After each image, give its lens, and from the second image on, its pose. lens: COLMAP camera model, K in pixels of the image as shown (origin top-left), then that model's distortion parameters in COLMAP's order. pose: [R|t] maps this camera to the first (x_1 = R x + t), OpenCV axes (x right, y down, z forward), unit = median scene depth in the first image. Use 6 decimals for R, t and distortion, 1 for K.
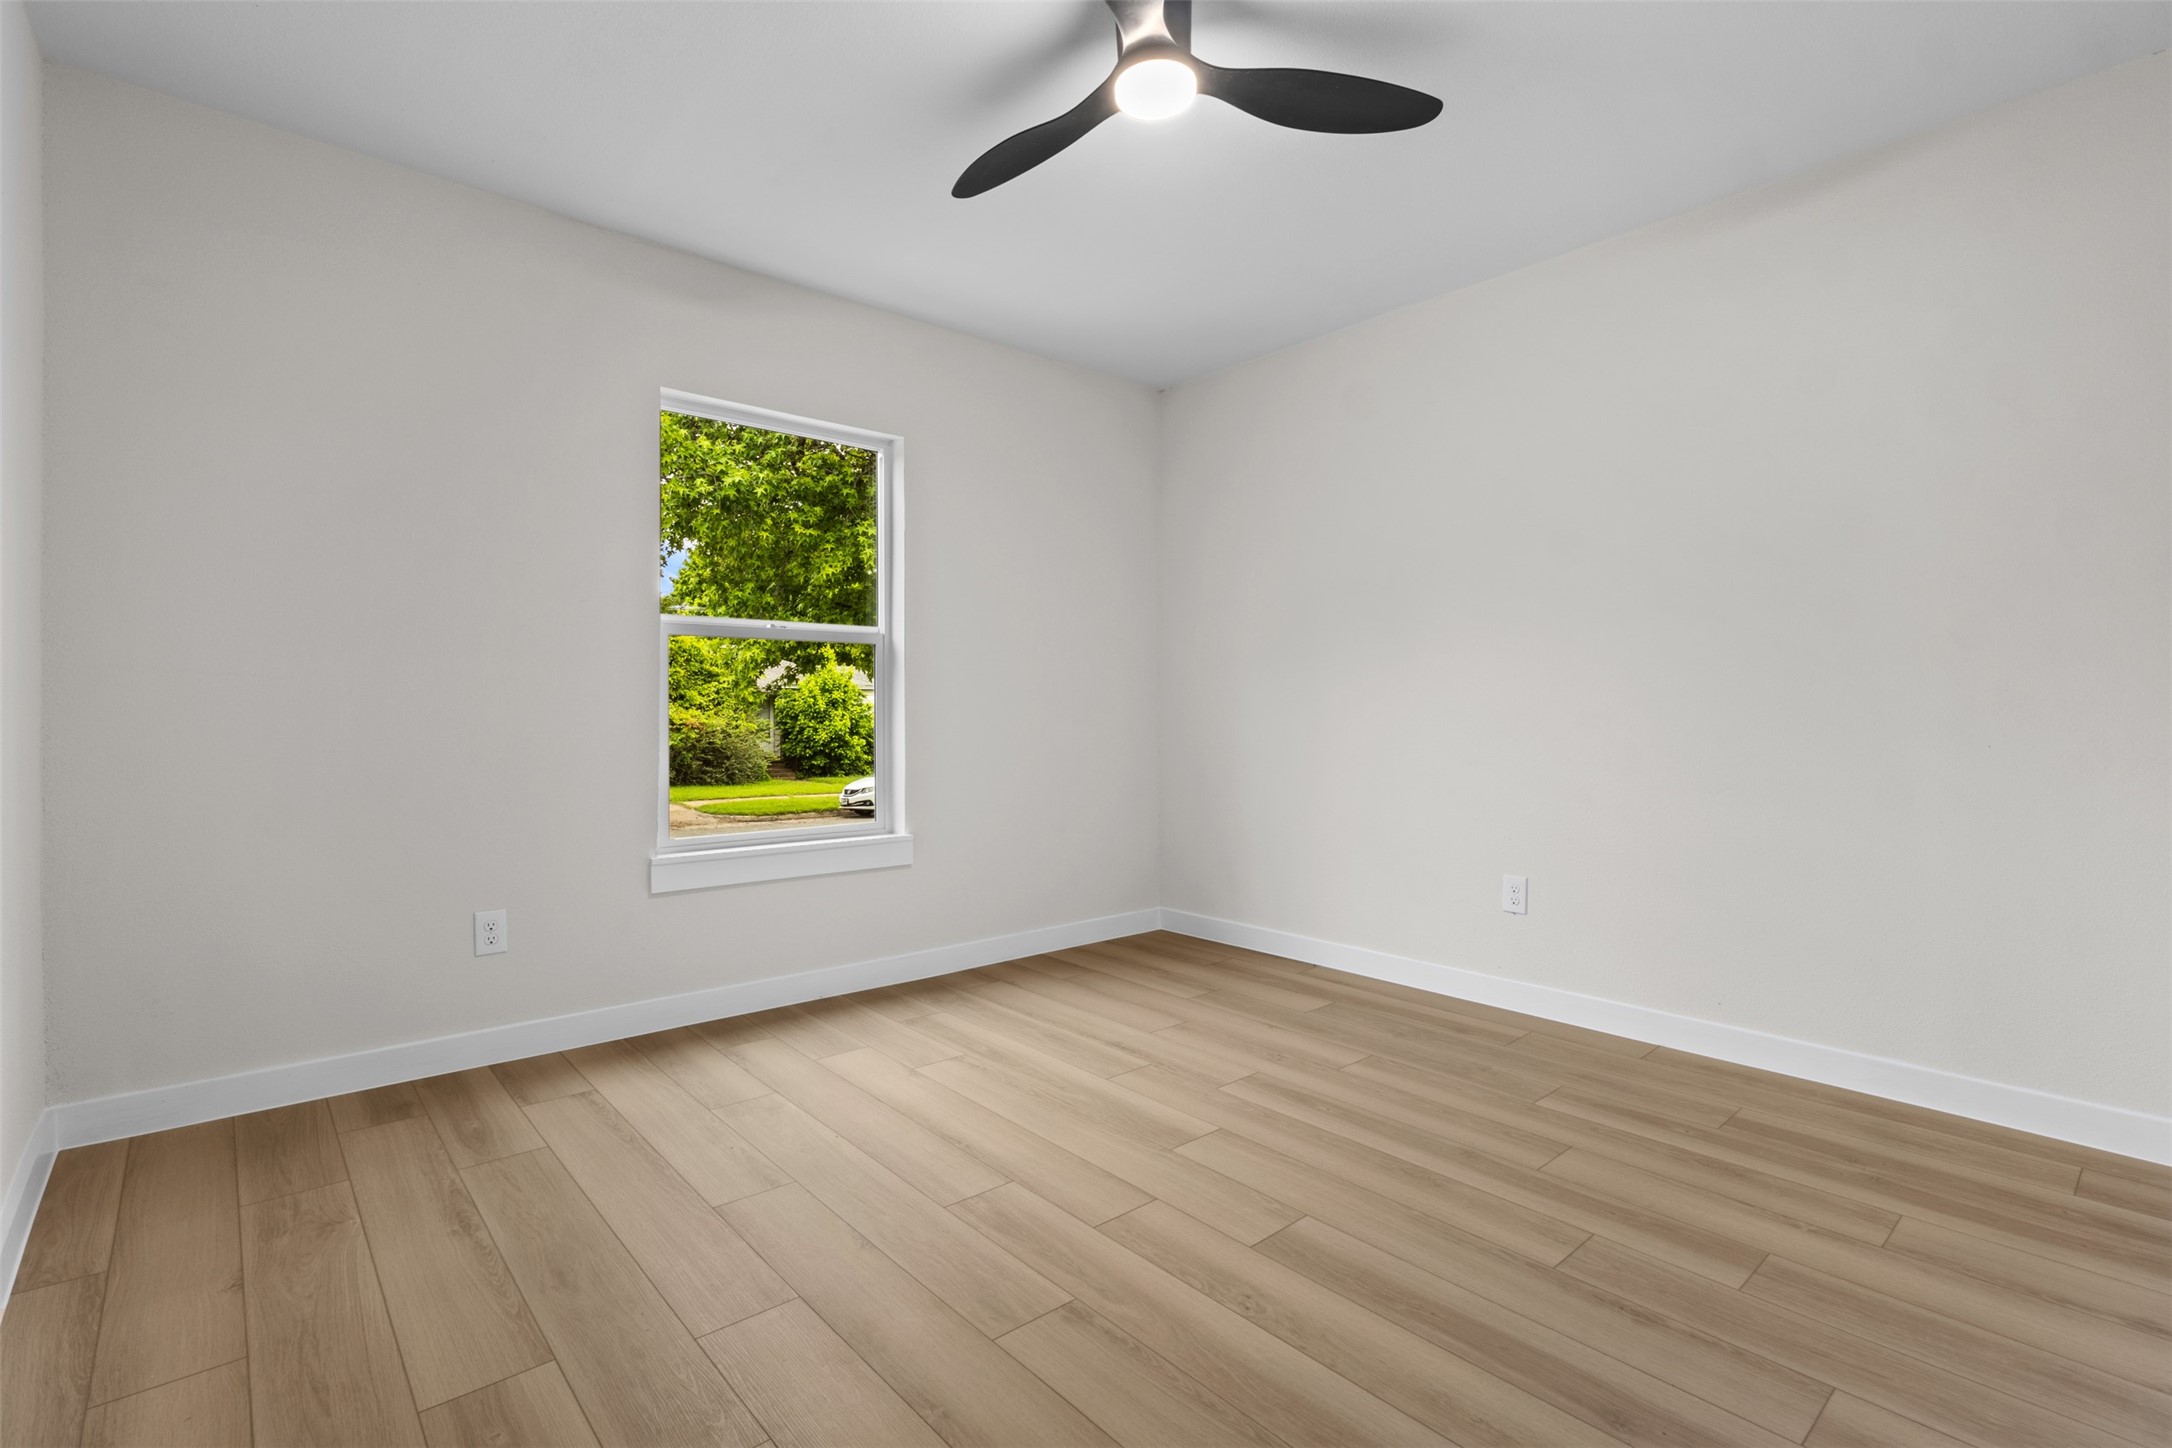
lens RADIAL K [[1033.6, 0, 1072.4], [0, 1033.6, 715.2], [0, 0, 1]] dist [0.008471, 0.000643]
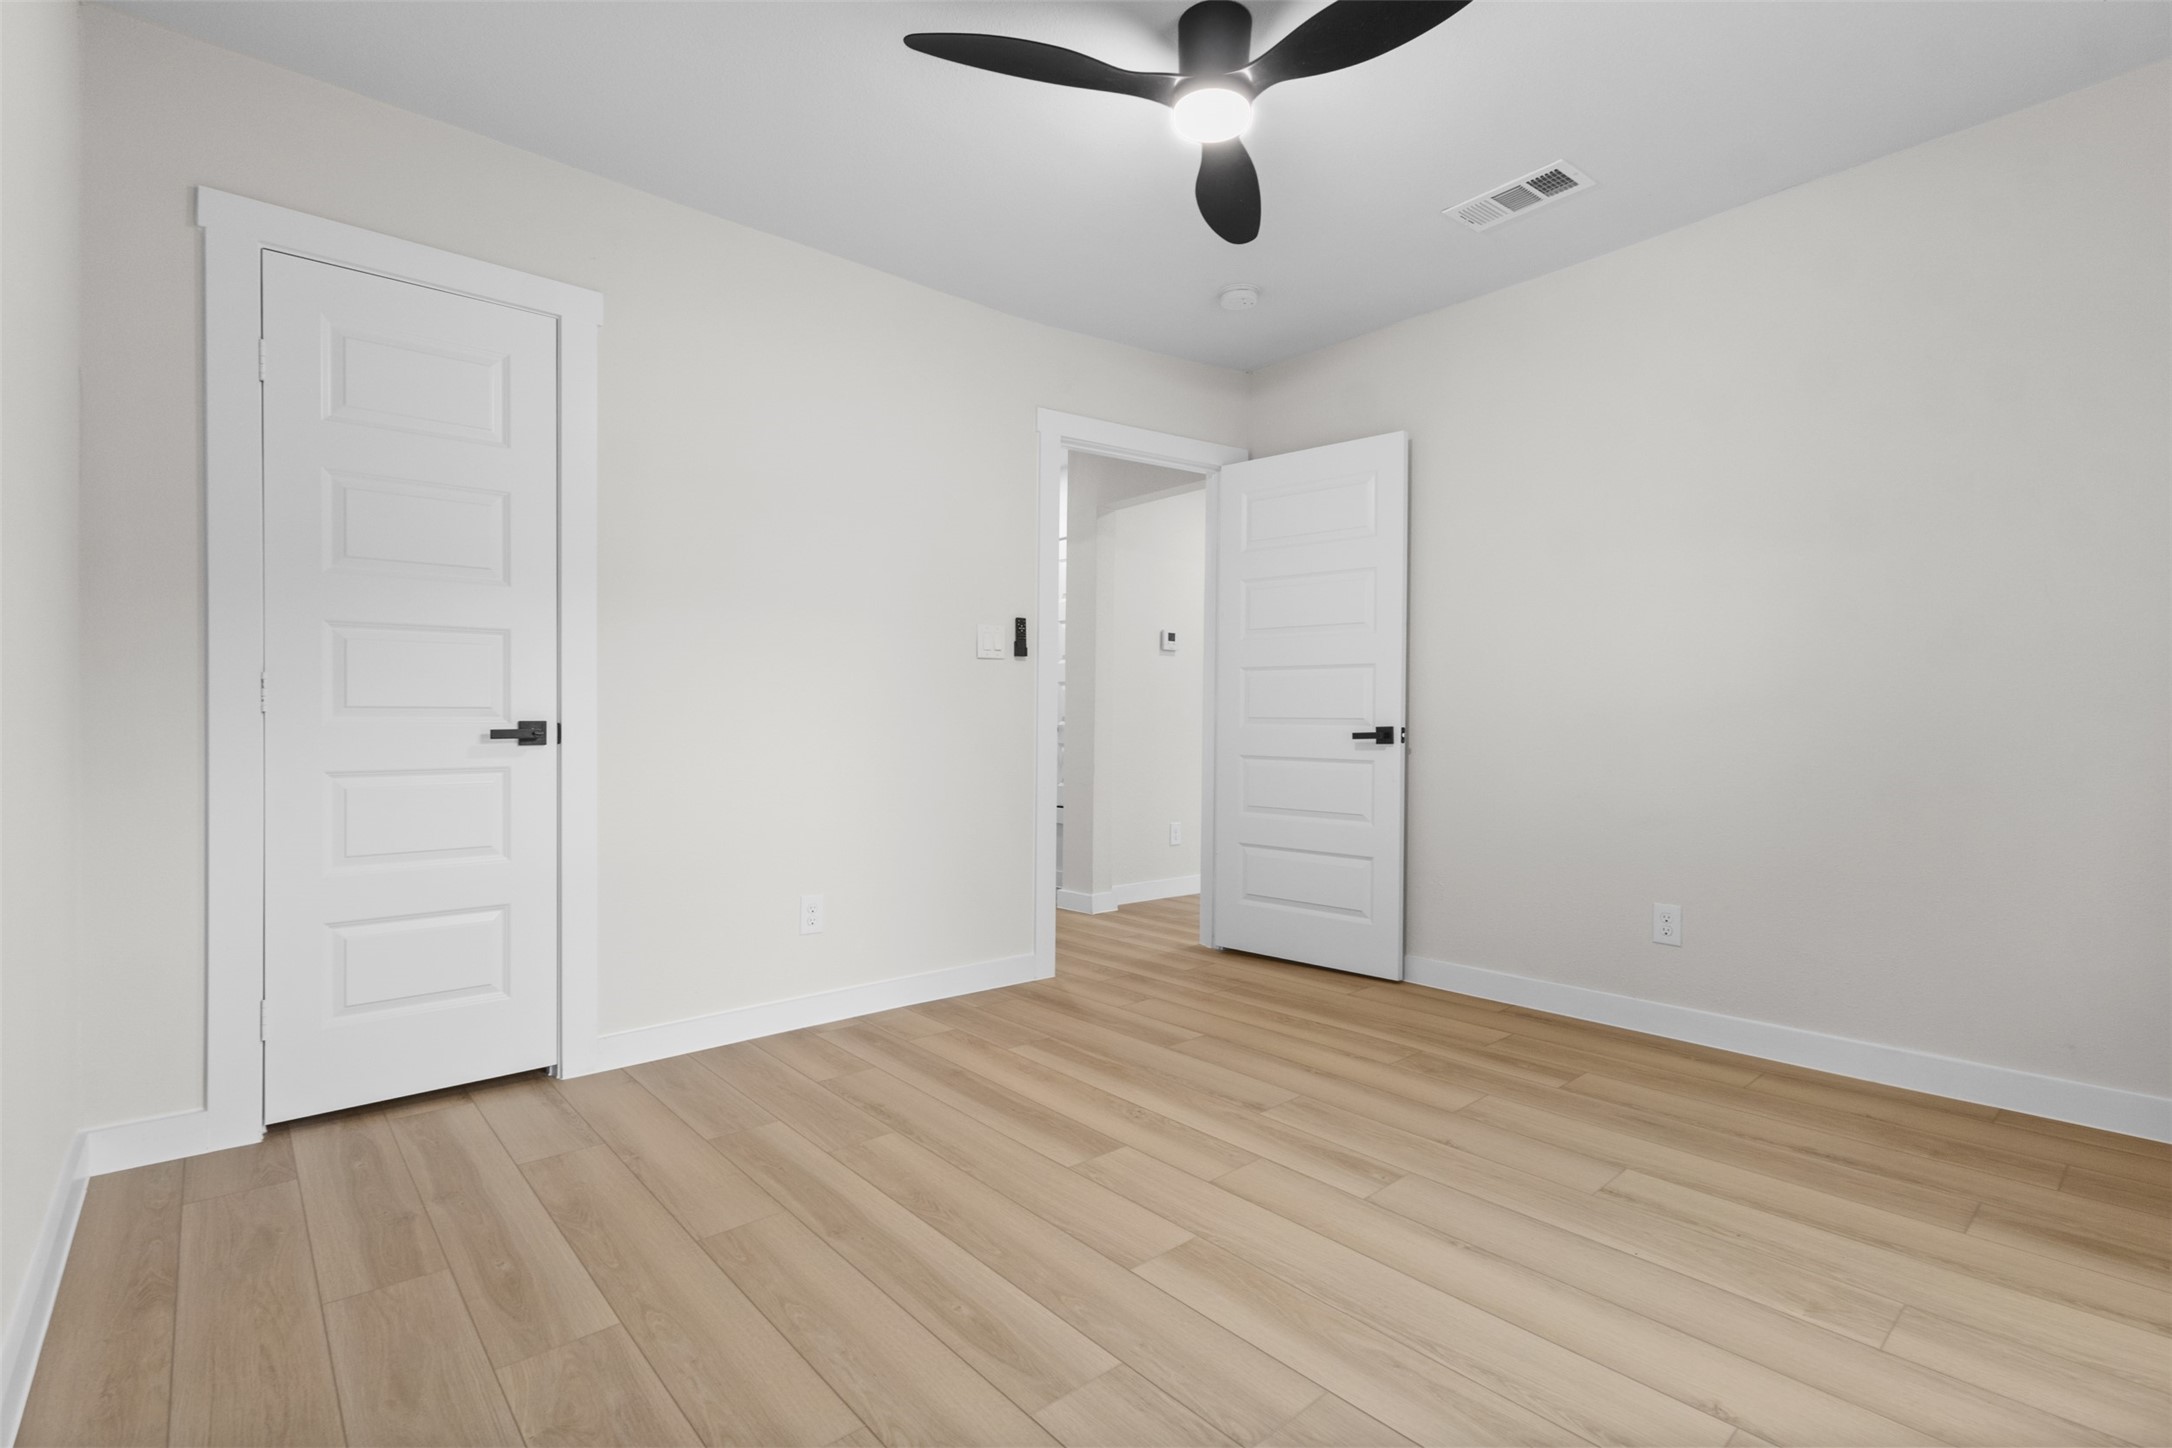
lens RADIAL K [[1033.6, 0, 1072.4], [0, 1033.6, 715.2], [0, 0, 1]] dist [0.008471, 0.000643]
pose [[-0.999994, -0.001749, 0.003136, 0.222311], [-0.001718, 0.999949, 0.009973, 0.002084], [-0.003154, 0.009967, -0.999945, 2.101478]]
